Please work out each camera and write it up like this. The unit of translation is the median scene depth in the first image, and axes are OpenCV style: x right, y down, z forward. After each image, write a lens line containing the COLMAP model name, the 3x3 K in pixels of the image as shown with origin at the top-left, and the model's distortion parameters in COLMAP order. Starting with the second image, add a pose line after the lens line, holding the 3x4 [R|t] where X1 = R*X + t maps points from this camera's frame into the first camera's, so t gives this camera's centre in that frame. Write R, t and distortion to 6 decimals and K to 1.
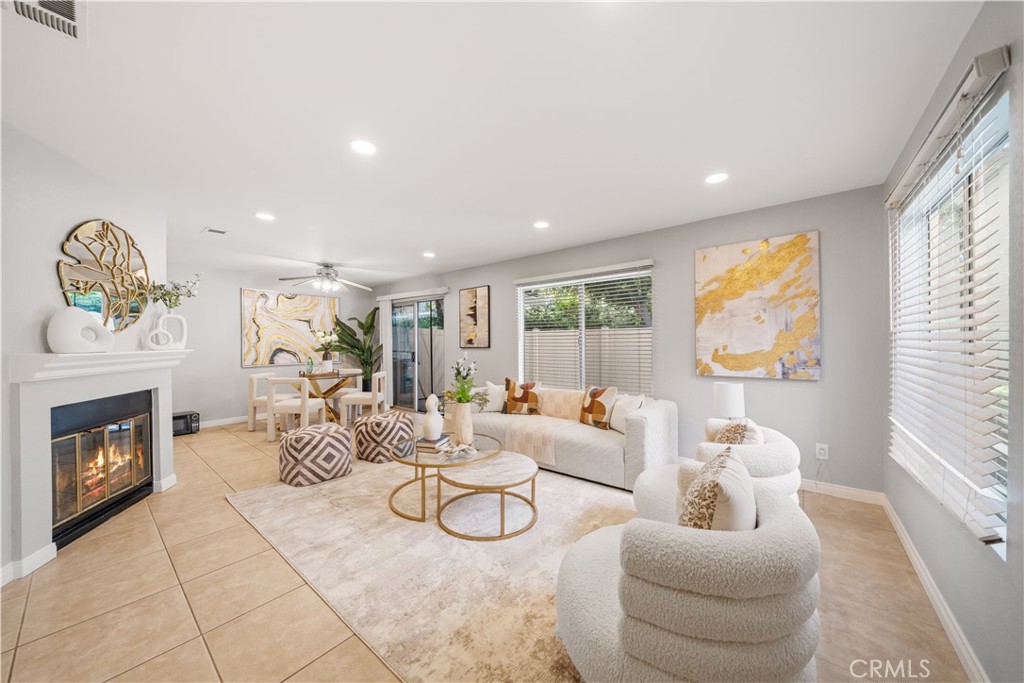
lens RADIAL K [[354.3, 0, 505.7], [0, 354.3, 340.4], [0, 0, 1]] dist [-0.006088, 0.000182]
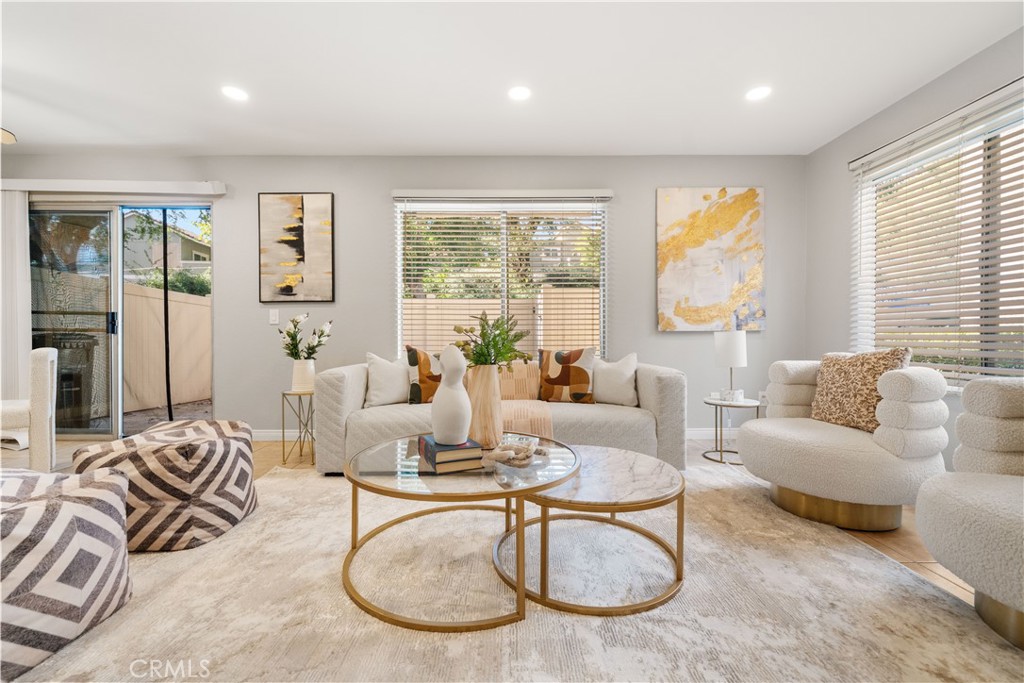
lens RADIAL K [[428.2, 0, 514.5], [0, 428.2, 340.3], [0, 0, 1]] dist [-0.001153, -0.000279]
pose [[0.762527, 0.000830, 0.646956, -0.390964], [-0.008209, 0.999931, 0.008393, 0.107735], [-0.646904, -0.011711, 0.762481, 0.402872]]
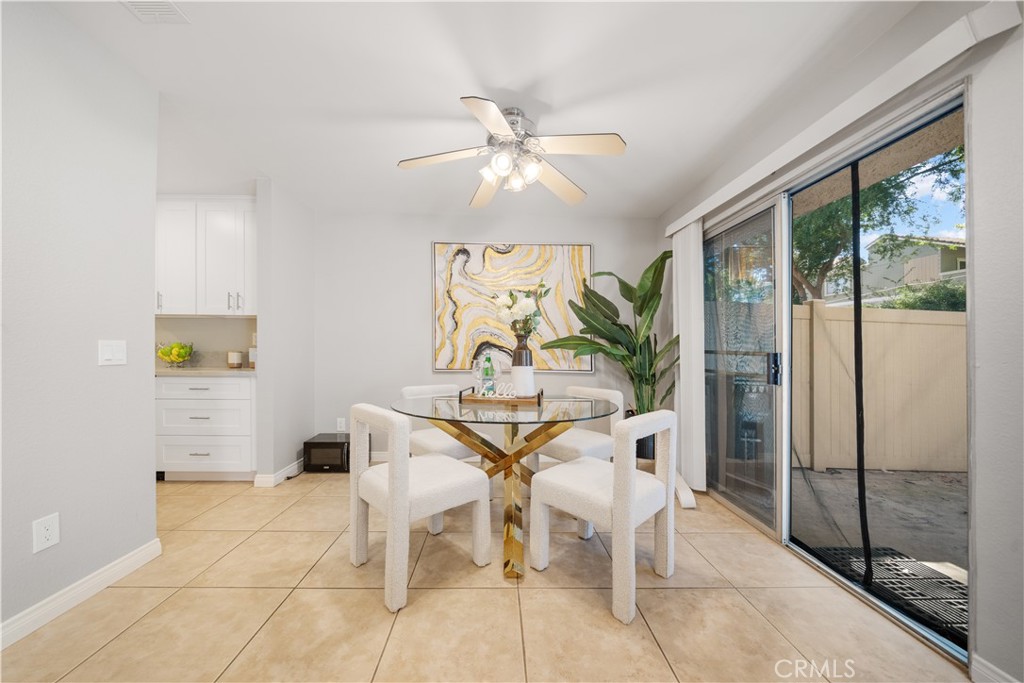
lens RADIAL K [[354.3, 0, 501.0], [0, 354.3, 346.1], [0, 0, 1]] dist [-0.006088, 0.000182]
pose [[0.654851, 0.002213, -0.755754, -0.322751], [-0.008202, 0.999958, -0.004179, 0.053692], [0.755713, 0.008935, 0.654842, 1.076854]]
